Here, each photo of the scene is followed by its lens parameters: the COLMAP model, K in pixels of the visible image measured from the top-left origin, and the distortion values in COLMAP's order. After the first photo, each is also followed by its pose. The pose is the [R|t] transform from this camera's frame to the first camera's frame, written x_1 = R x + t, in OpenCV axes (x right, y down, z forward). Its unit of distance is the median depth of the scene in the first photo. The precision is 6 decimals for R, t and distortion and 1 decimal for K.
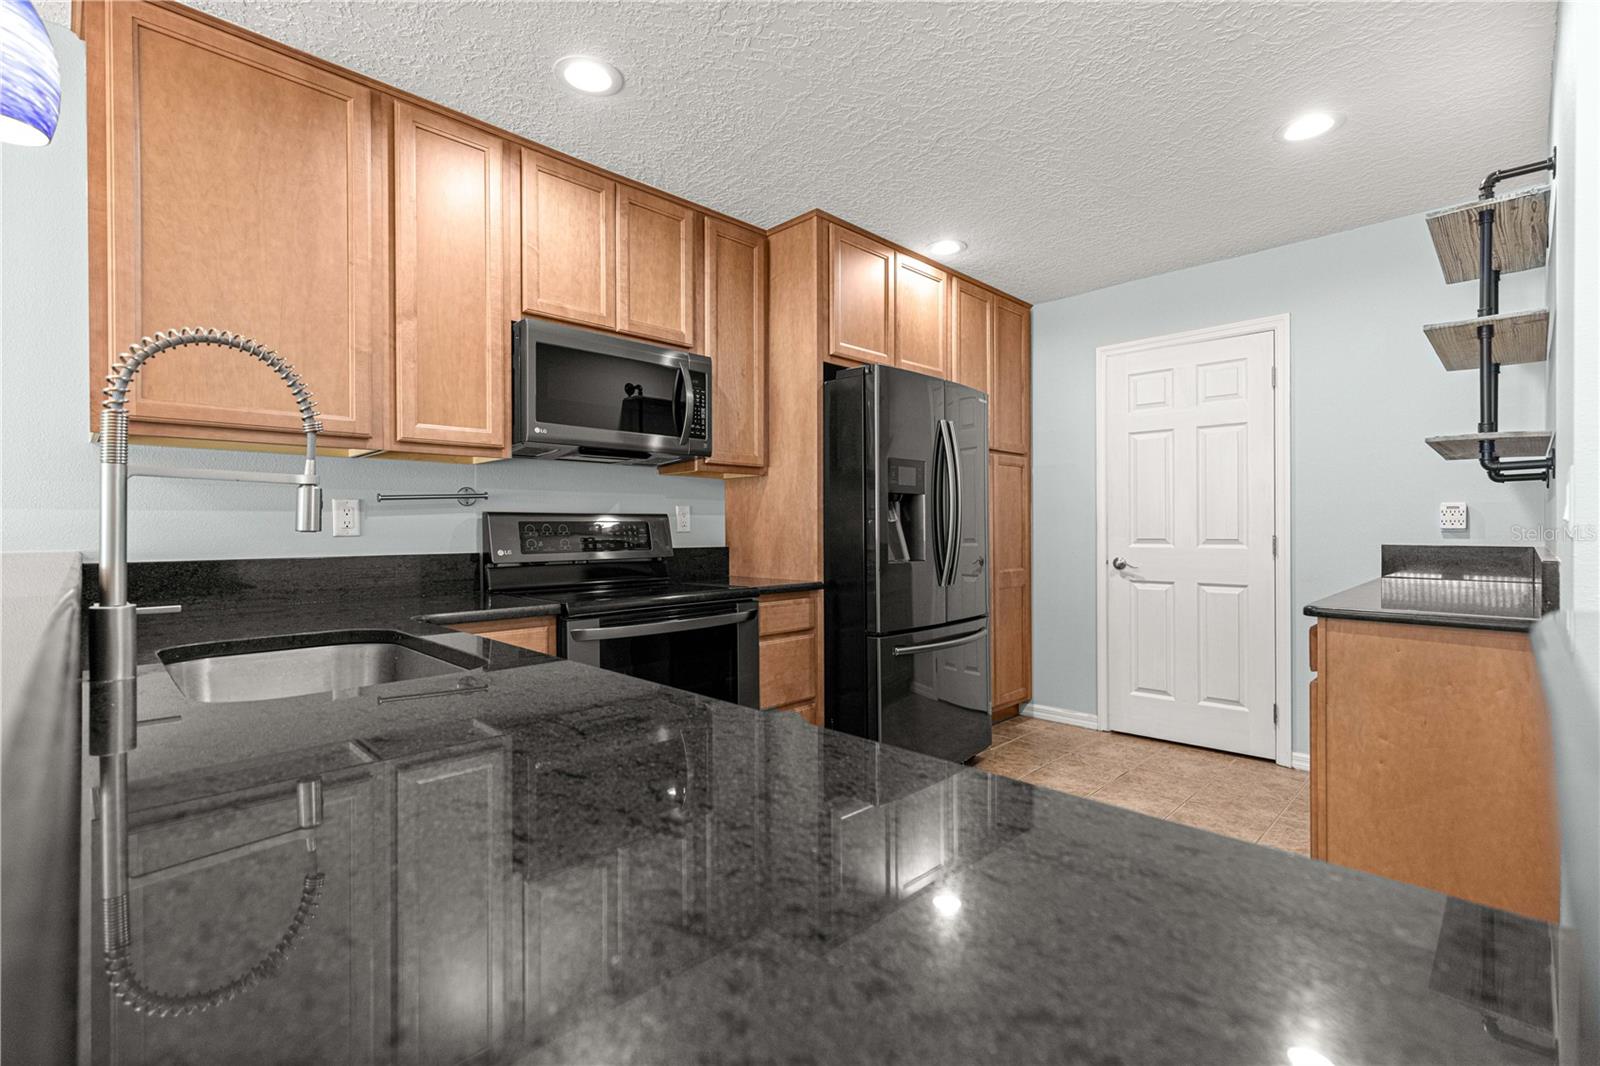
lens RADIAL K [[724.1, 0, 800.5], [0, 724.1, 531.4], [0, 0, 1]] dist [0.008247, -0.000930]
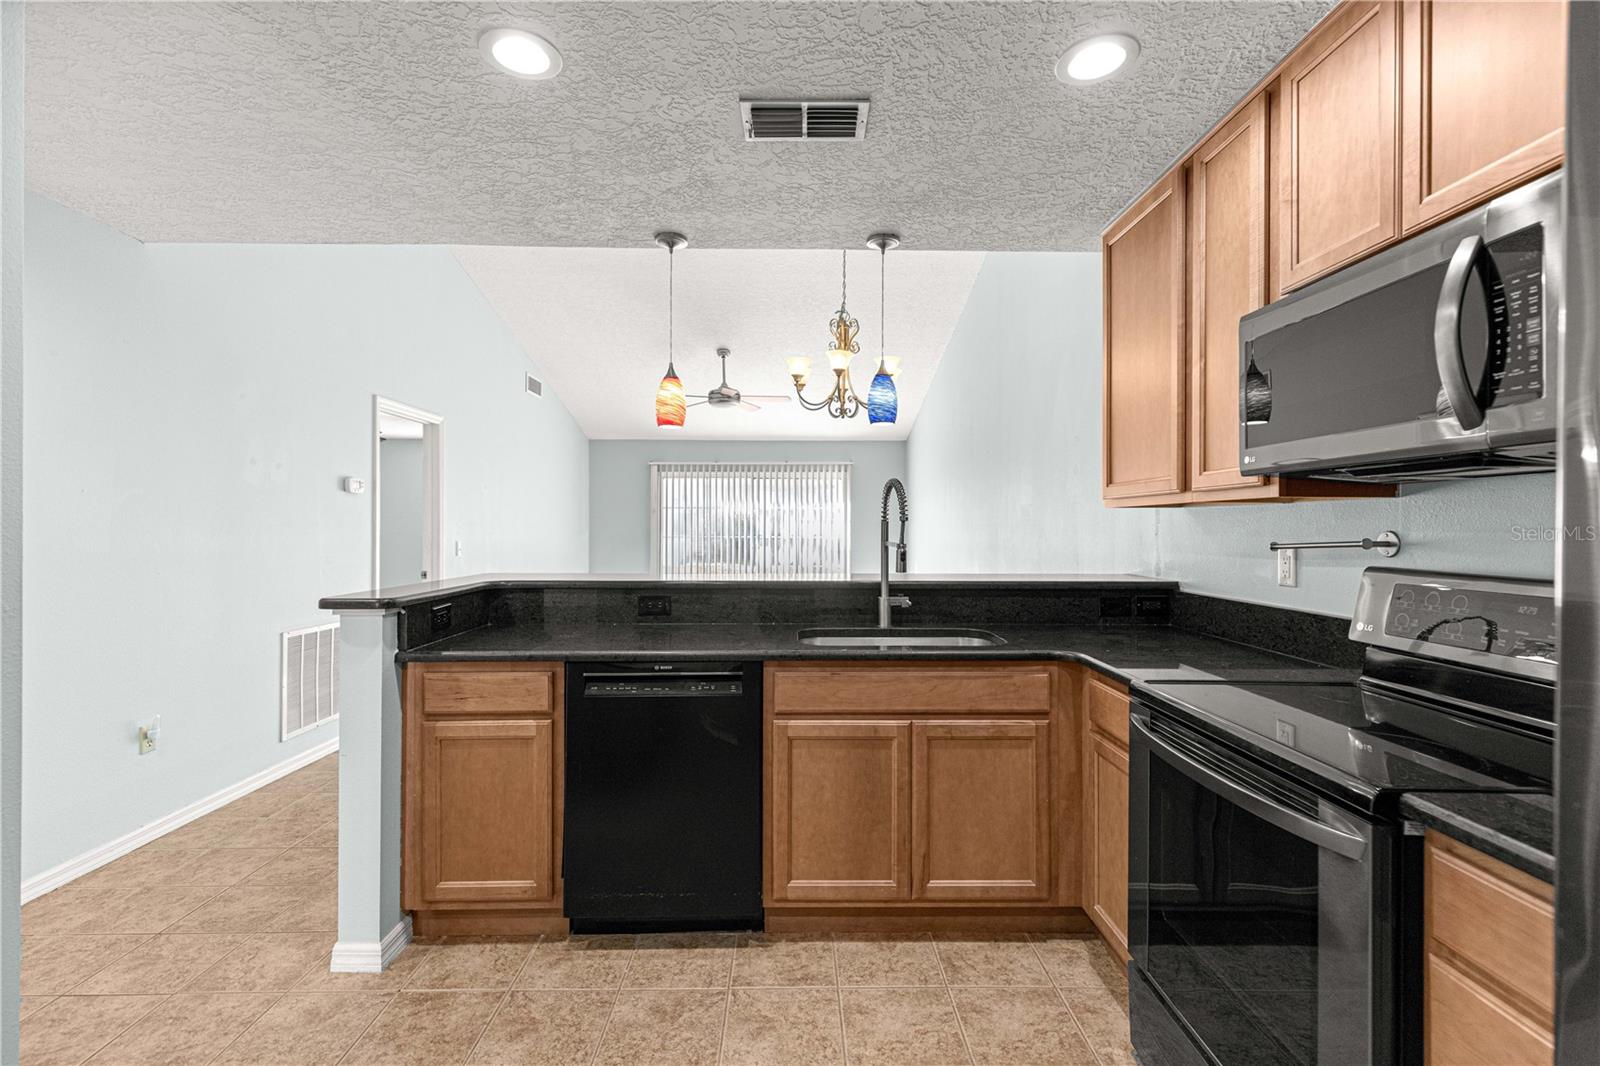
lens RADIAL K [[724.1, 0, 790.8], [0, 724.1, 528.8], [0, 0, 1]] dist [0.008247, -0.000930]
pose [[-0.705119, 0.003094, -0.709082, 0.417351], [-0.004027, 0.999957, 0.008367, -0.060916], [0.709078, 0.008756, -0.705076, 0.996621]]
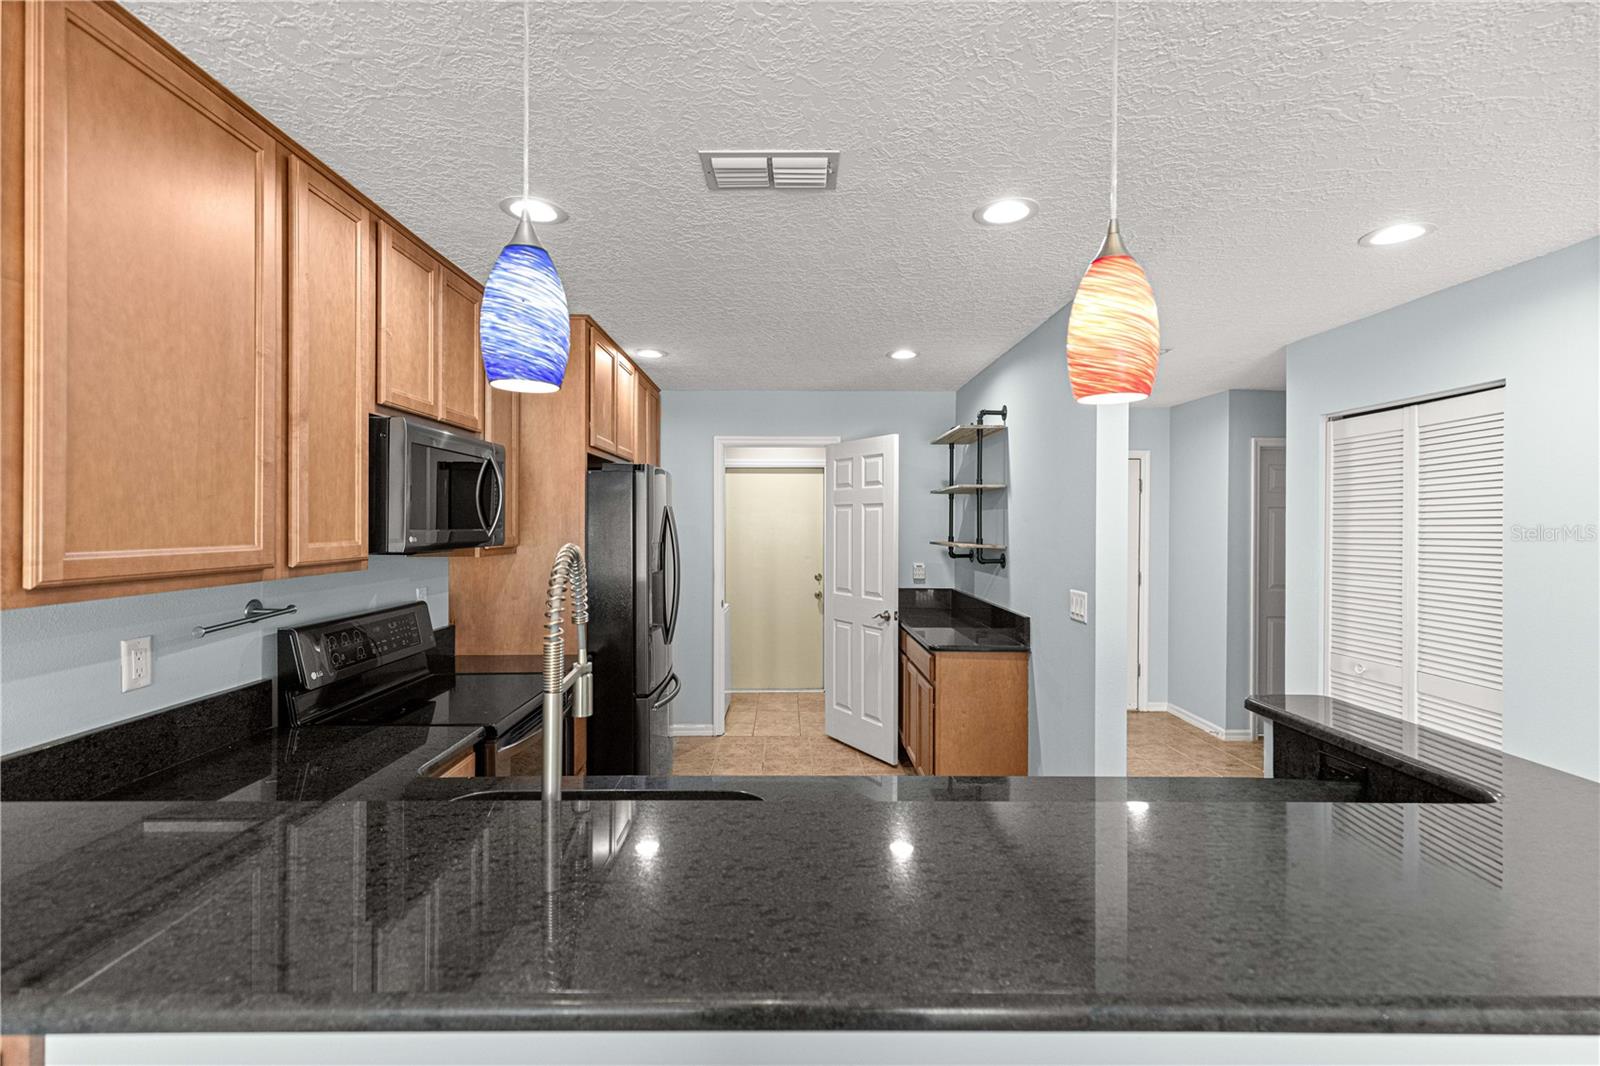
lens RADIAL K [[724.1, 0, 795.4], [0, 724.1, 524.8], [0, 0, 1]] dist [0.008247, -0.000930]
pose [[0.700463, 0.004335, 0.713675, -0.564197], [-0.000395, 0.999984, -0.005687, -0.127474], [-0.713688, 0.003702, 0.700454, 0.010304]]
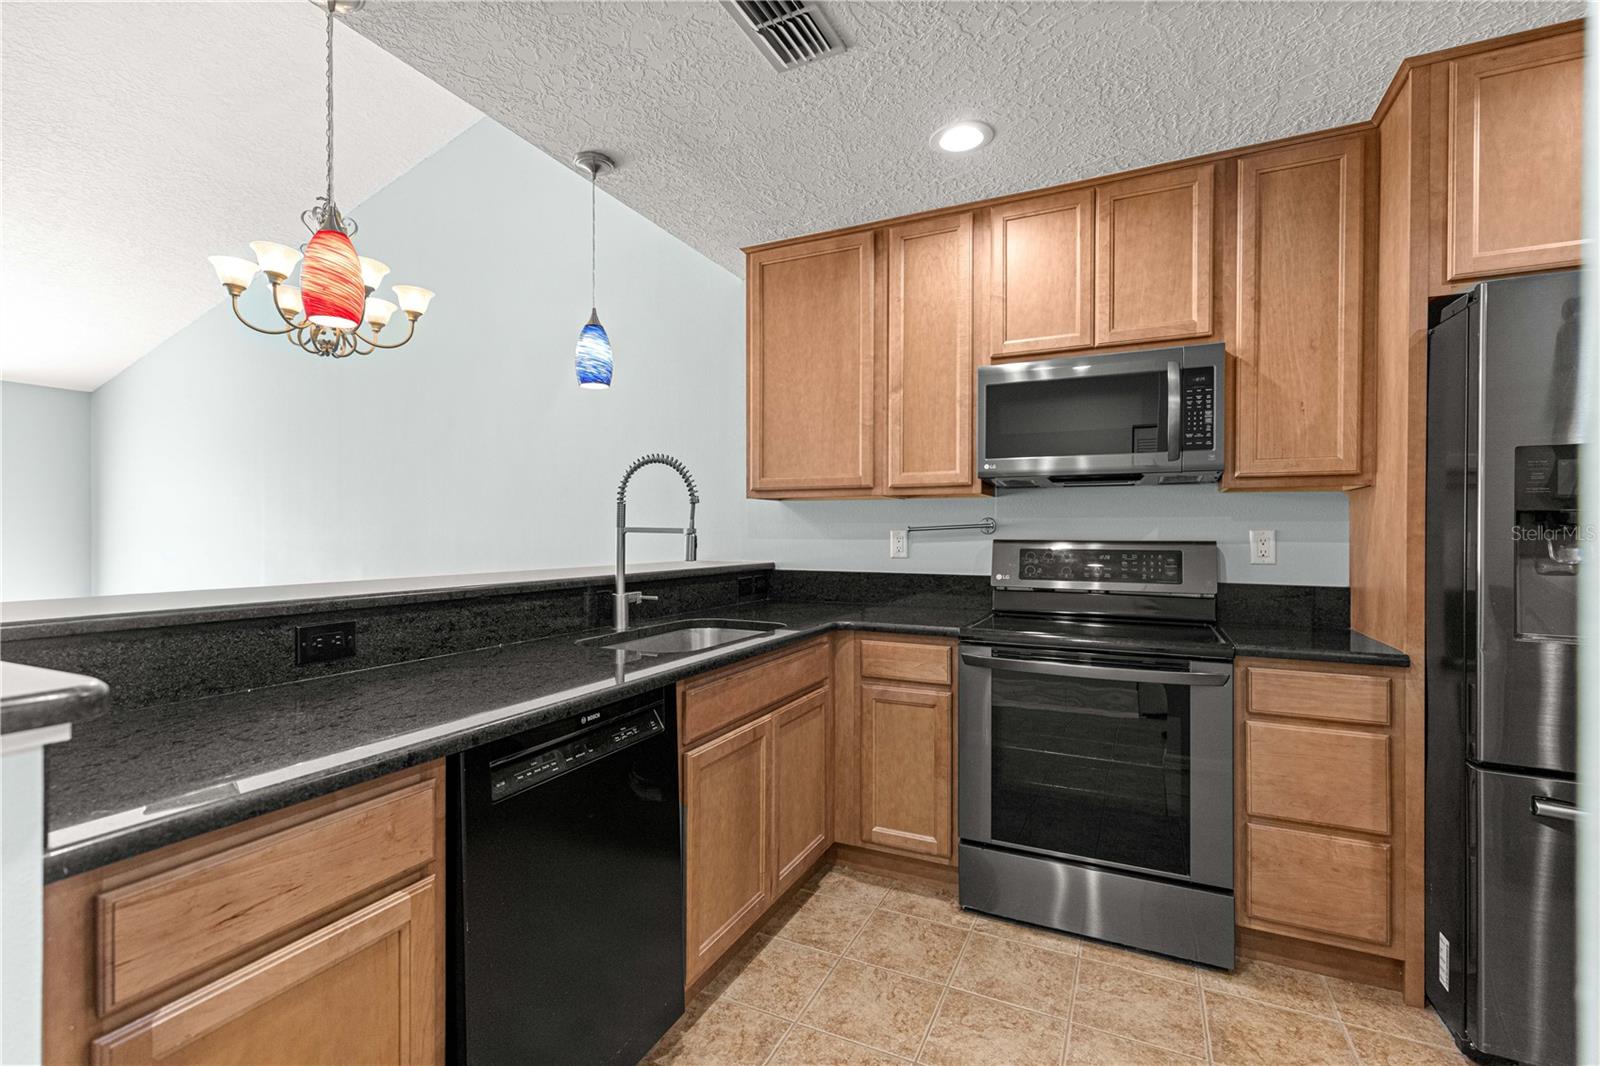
lens RADIAL K [[724.1, 0, 783.7], [0, 724.1, 536.0], [0, 0, 1]] dist [0.008247, -0.000930]
pose [[0.317047, 0.009840, -0.948359, 0.475805], [-0.009595, 0.999928, 0.007168, -0.034025], [0.948361, 0.006827, 0.317119, 0.306981]]
